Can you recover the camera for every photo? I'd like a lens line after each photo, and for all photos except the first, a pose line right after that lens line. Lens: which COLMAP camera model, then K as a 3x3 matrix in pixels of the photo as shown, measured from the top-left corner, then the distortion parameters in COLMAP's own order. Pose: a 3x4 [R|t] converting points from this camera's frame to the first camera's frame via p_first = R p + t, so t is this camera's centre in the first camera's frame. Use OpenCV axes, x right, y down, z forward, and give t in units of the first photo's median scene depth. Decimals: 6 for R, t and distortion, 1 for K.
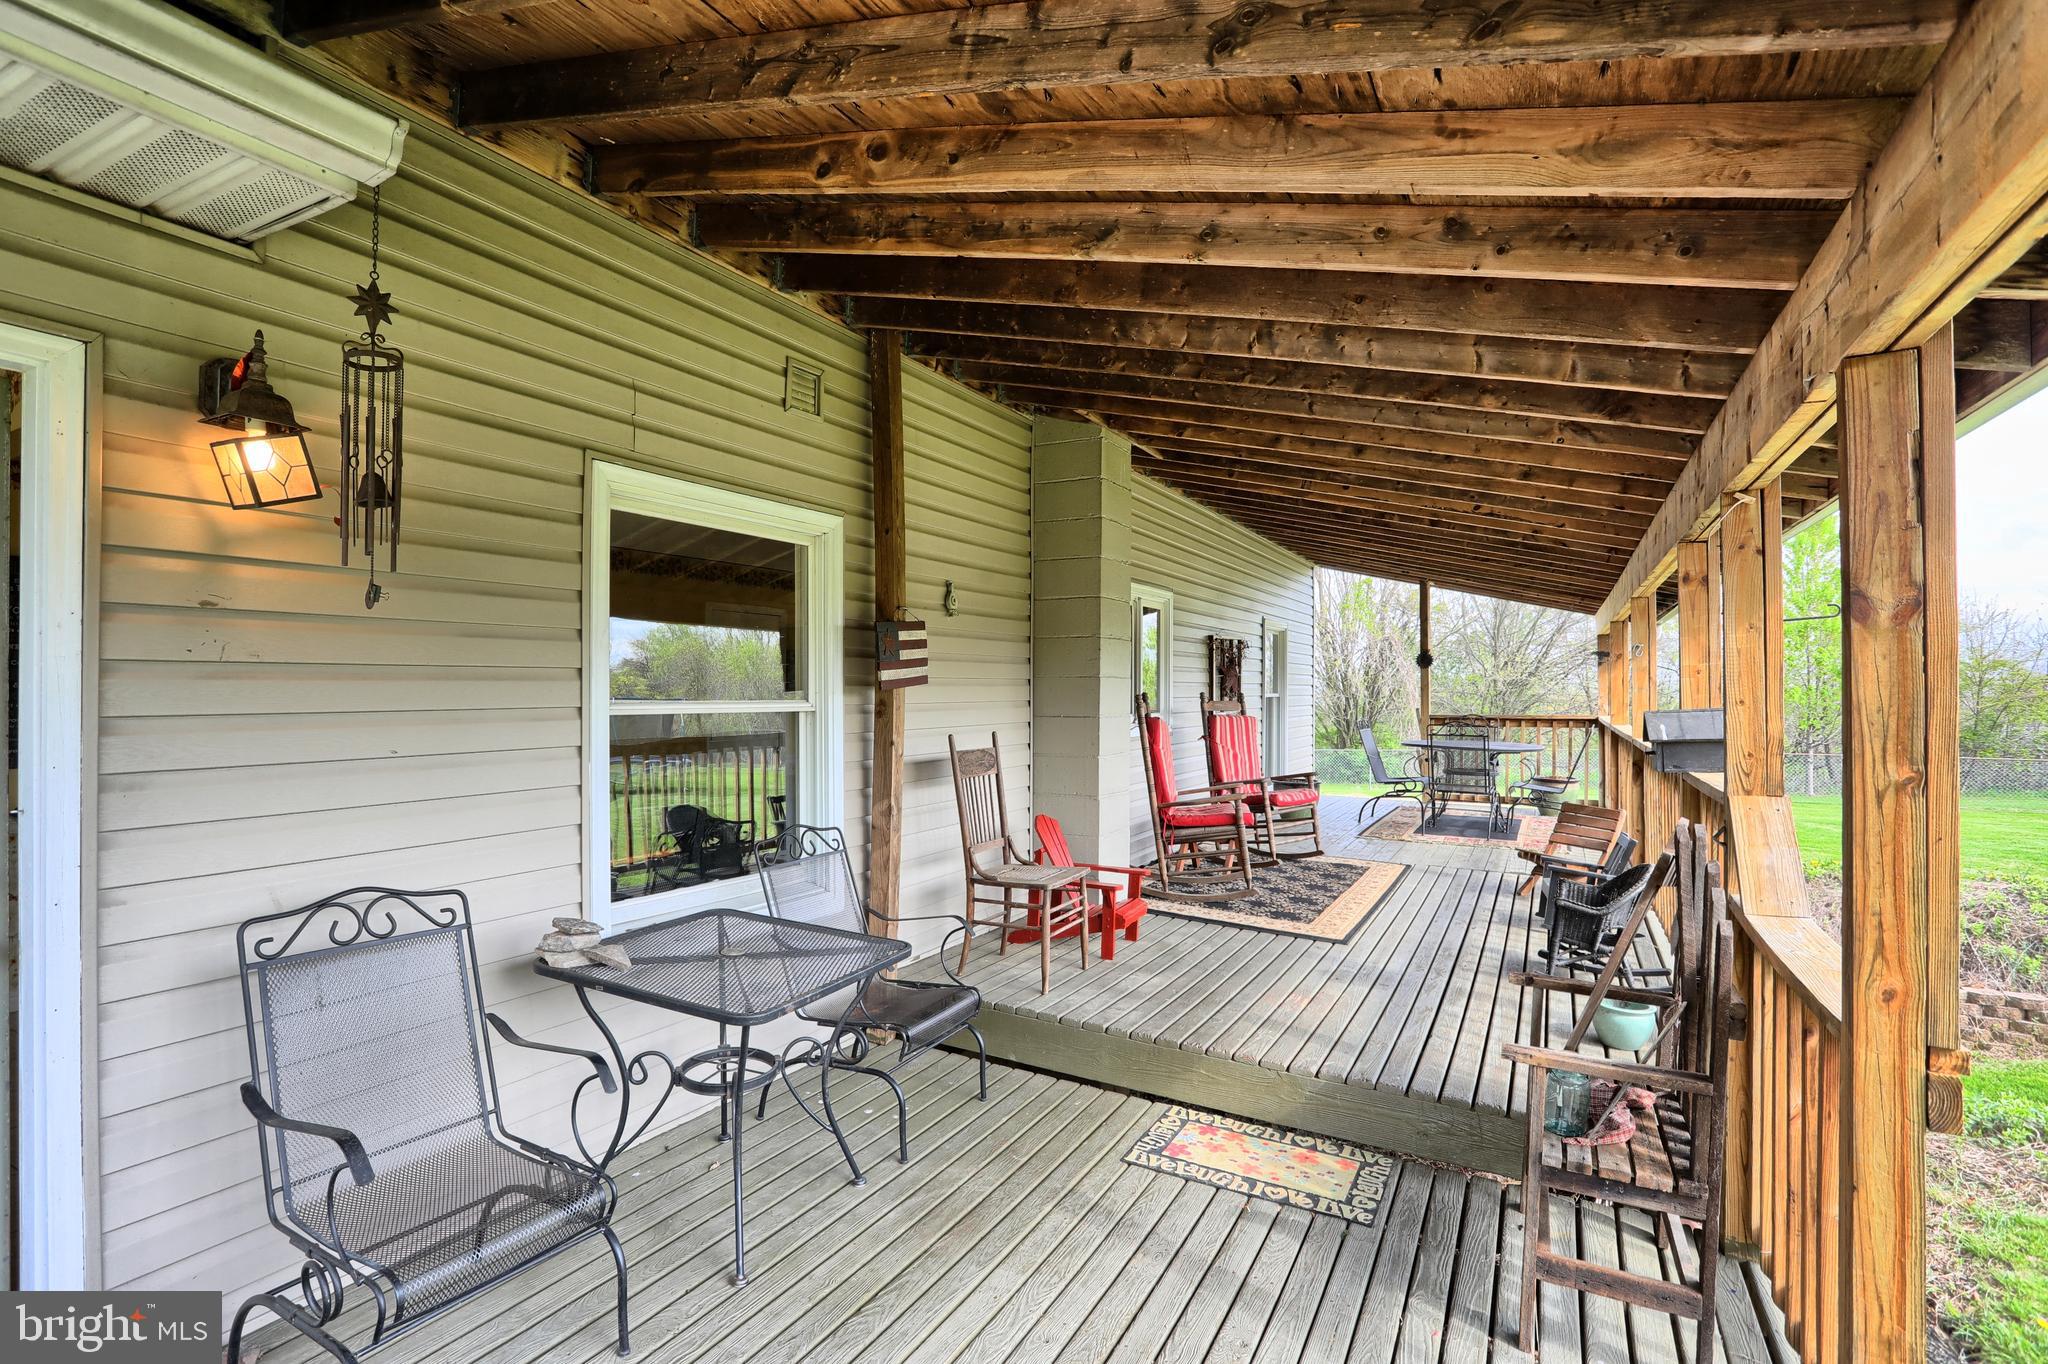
lens RADIAL K [[998.6, 0, 1016.5], [0, 998.6, 680.1], [0, 0, 1]] dist [-0.032735, 0.005900]
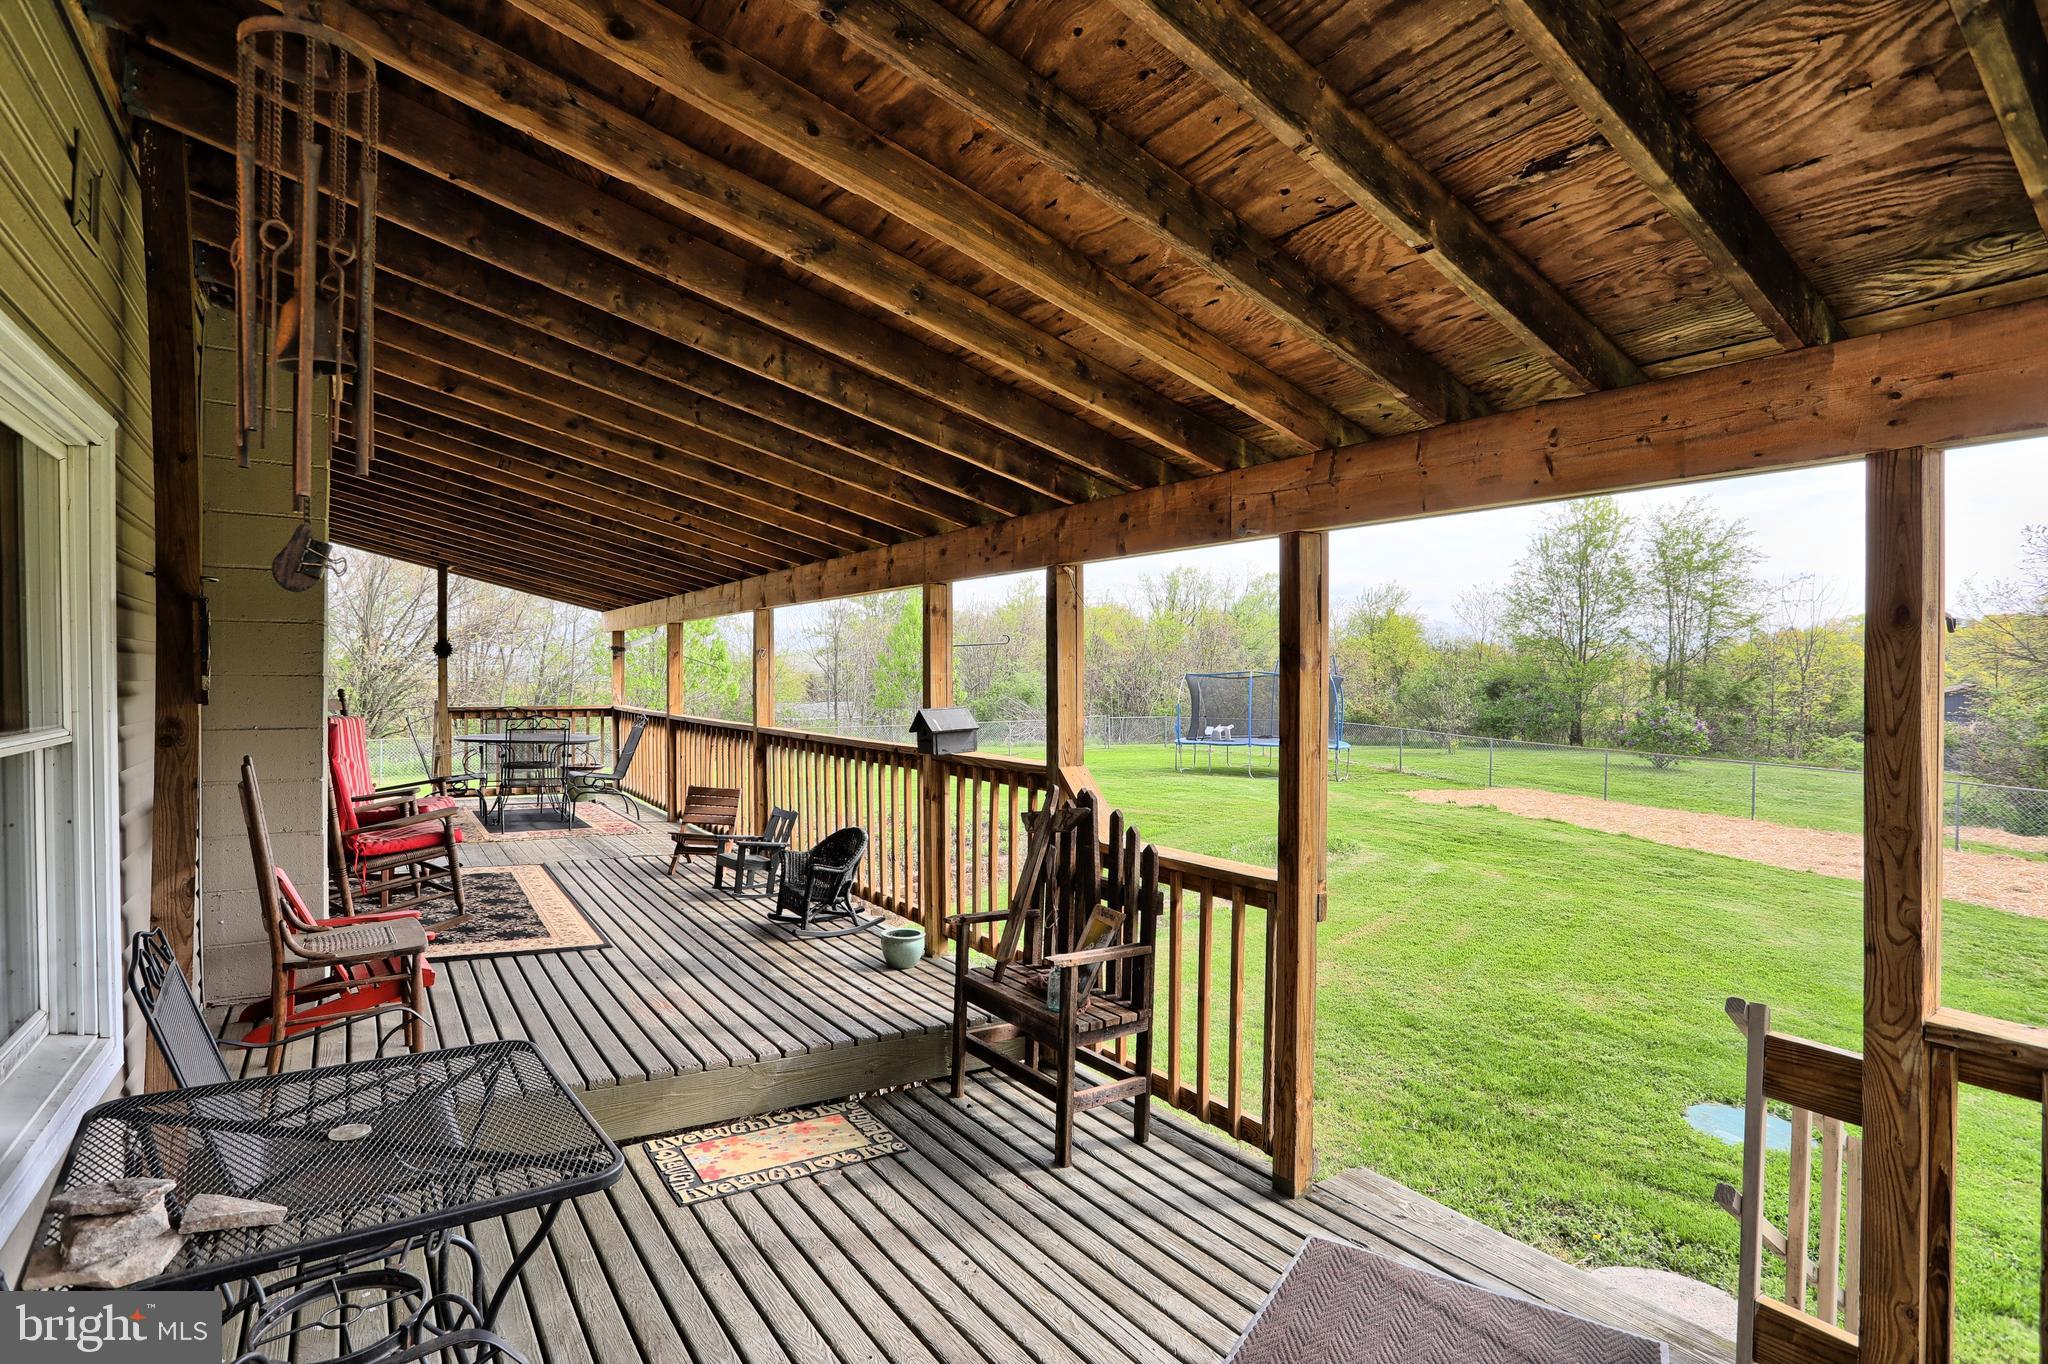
lens RADIAL K [[998.6, 0, 1018.0], [0, 998.6, 681.5], [0, 0, 1]] dist [-0.032735, 0.005900]
pose [[0.459486, 0.002682, 0.888181, -0.515114], [-0.019489, 0.999785, 0.007063, -0.021647], [-0.887971, -0.020555, 0.459440, 0.266090]]
